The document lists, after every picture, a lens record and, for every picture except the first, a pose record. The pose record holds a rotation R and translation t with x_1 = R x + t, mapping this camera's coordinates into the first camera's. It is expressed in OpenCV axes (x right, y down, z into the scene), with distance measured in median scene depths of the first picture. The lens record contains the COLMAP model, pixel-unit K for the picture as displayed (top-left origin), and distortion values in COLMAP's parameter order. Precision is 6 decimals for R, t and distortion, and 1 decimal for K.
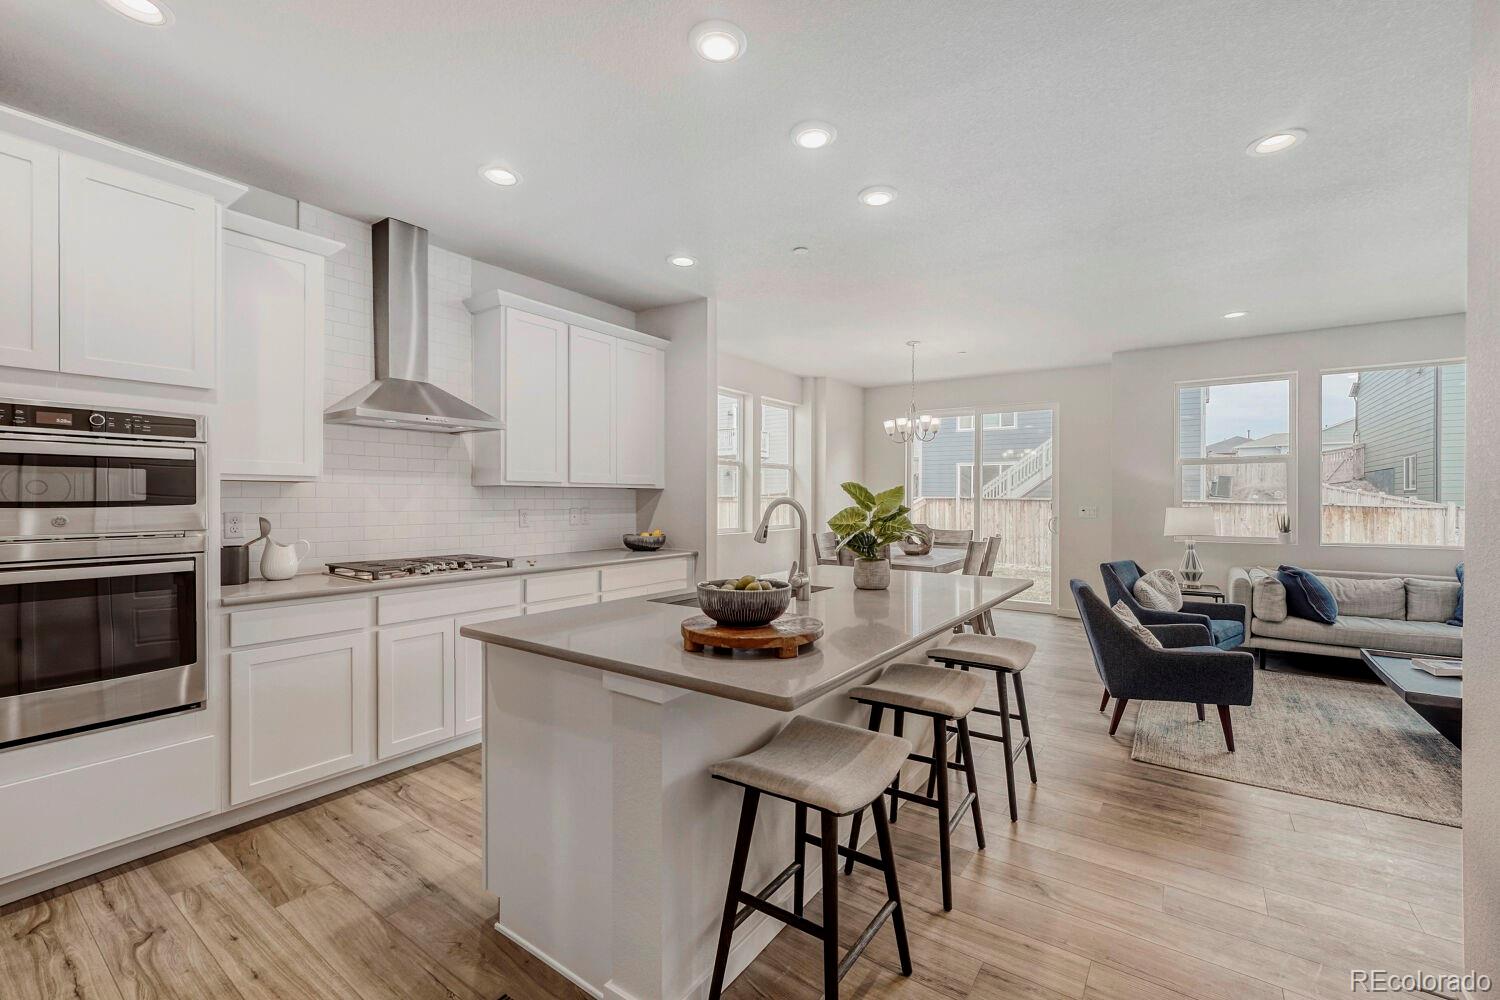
lens RADIAL K [[619.7, 0, 758.4], [0, 619.7, 507.5], [0, 0, 1]] dist [-0.002378, -0.000053]
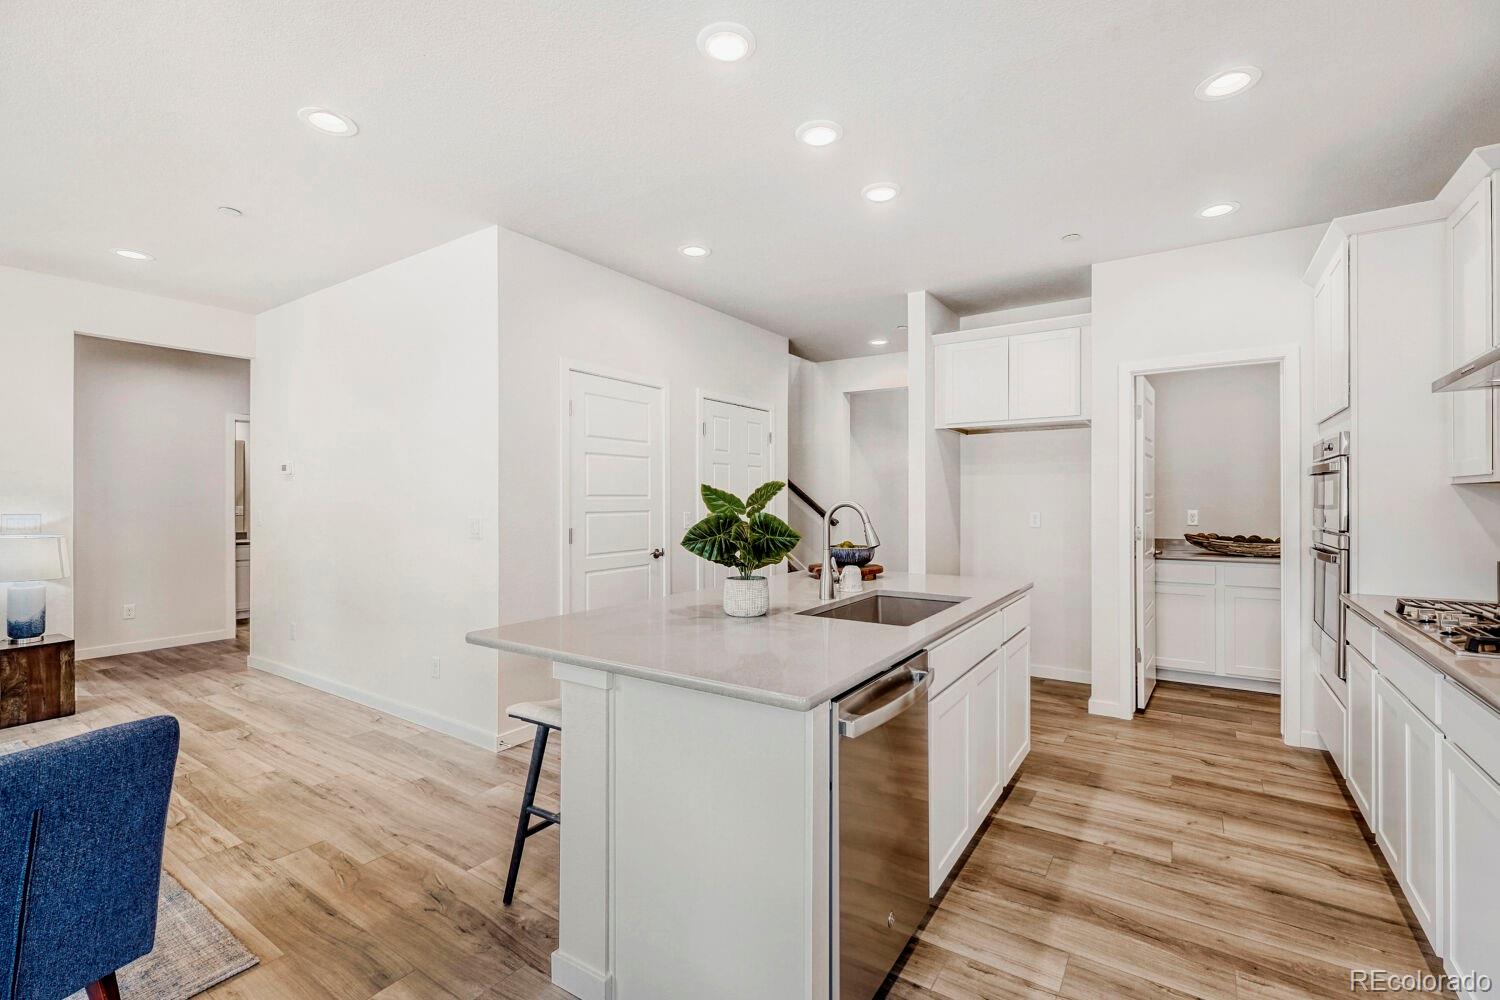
lens RADIAL K [[660.2, 0, 752.6], [0, 660.2, 495.1], [0, 0, 1]] dist [0.000152, 0.000032]
pose [[-0.999879, -0.004478, -0.014866, 0.118168], [-0.004614, 0.999948, 0.009132, -0.019461], [0.014825, 0.009200, -0.999848, 1.150939]]
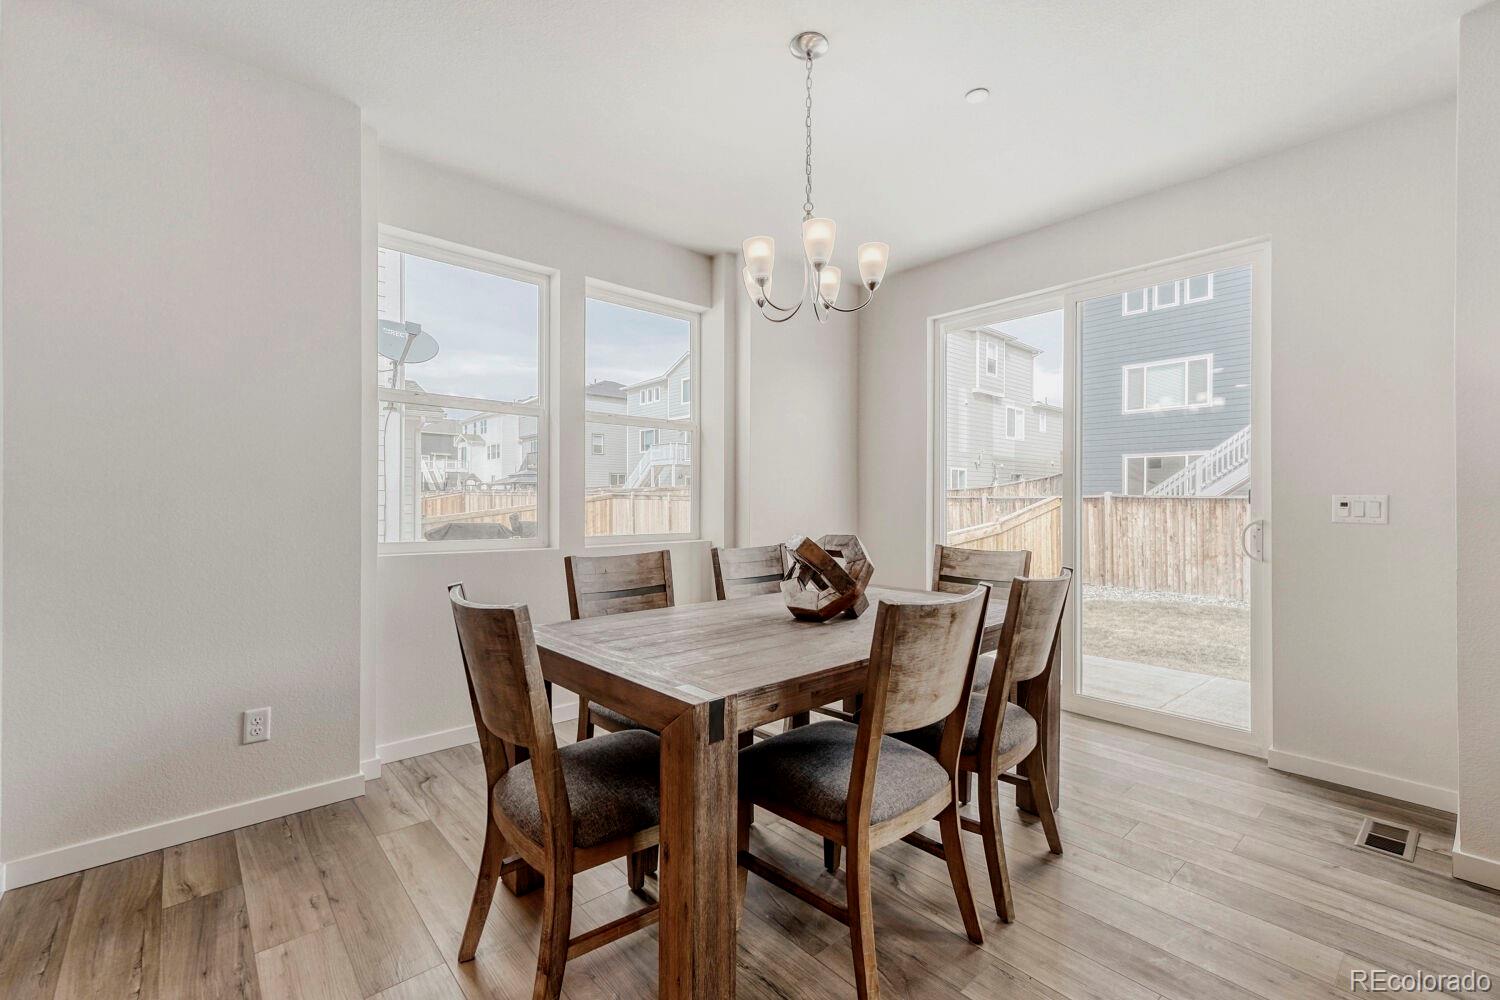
lens RADIAL K [[641.0, 0, 750.0], [0, 641.0, 500.0], [0, 0, 1]] dist [-0.000117, 0.000049]
pose [[0.972507, 0.002398, -0.232860, 0.395505], [-0.006371, 0.999847, -0.016314, 0.011005], [0.232785, 0.017349, 0.972373, 0.829348]]
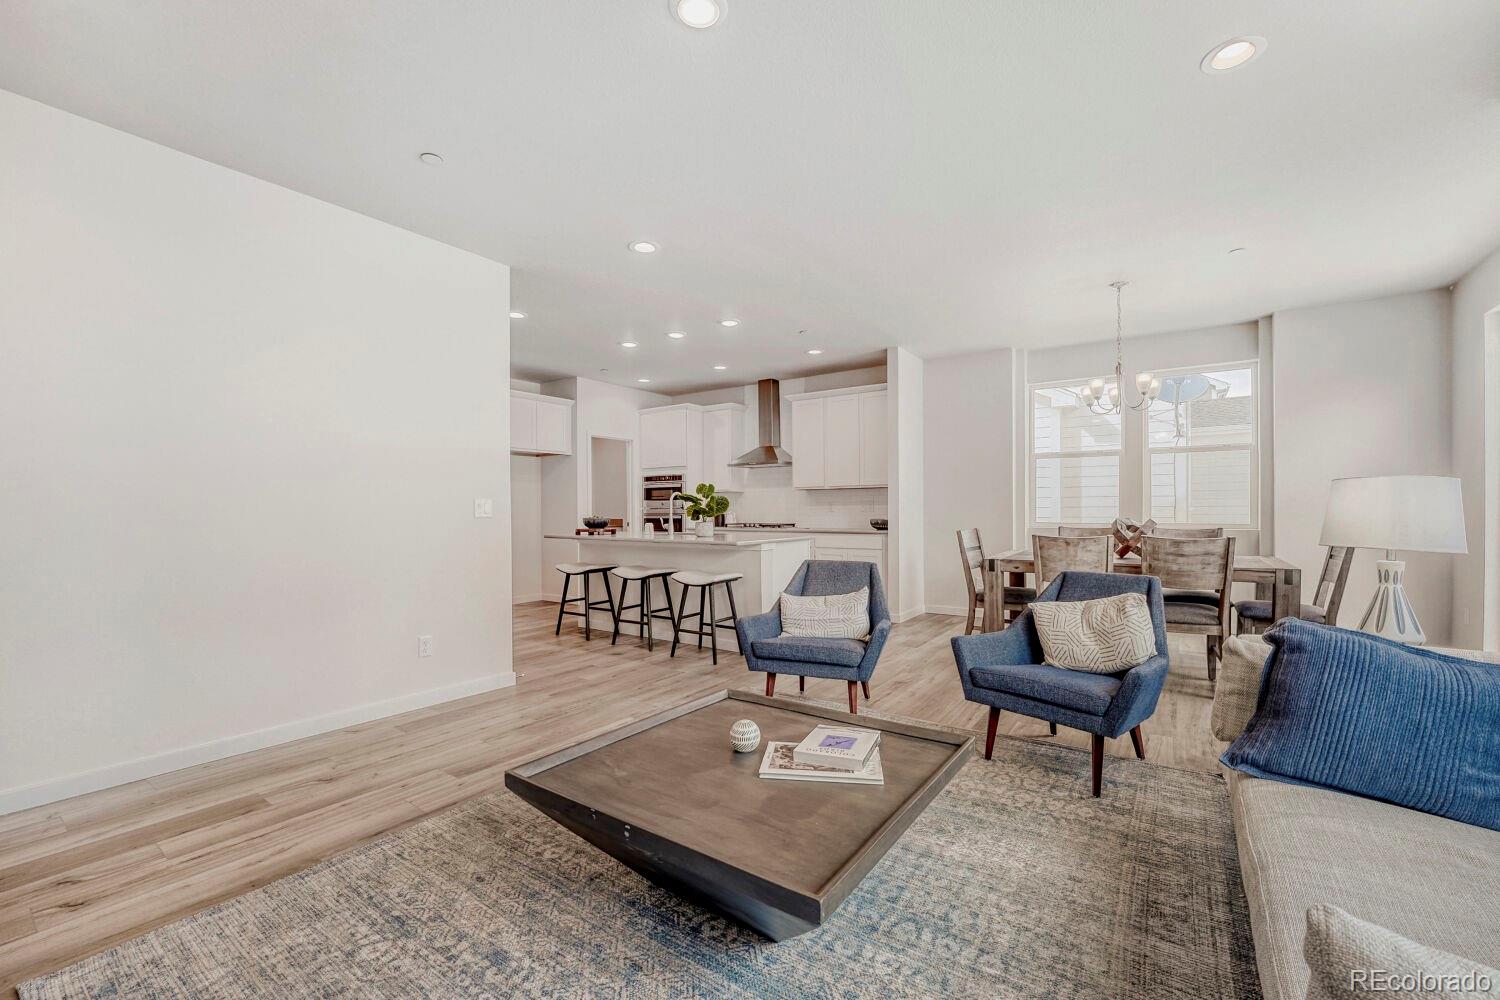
lens RADIAL K [[629.1, 0, 750.0], [0, 629.1, 500.0], [0, 0, 1]] dist [-0.000119, -0.000030]
pose [[-0.012178, -0.018074, -0.999762, 1.367355], [-0.010019, 0.999789, -0.017953, 0.030573], [0.999876, 0.009798, -0.012356, 0.724766]]
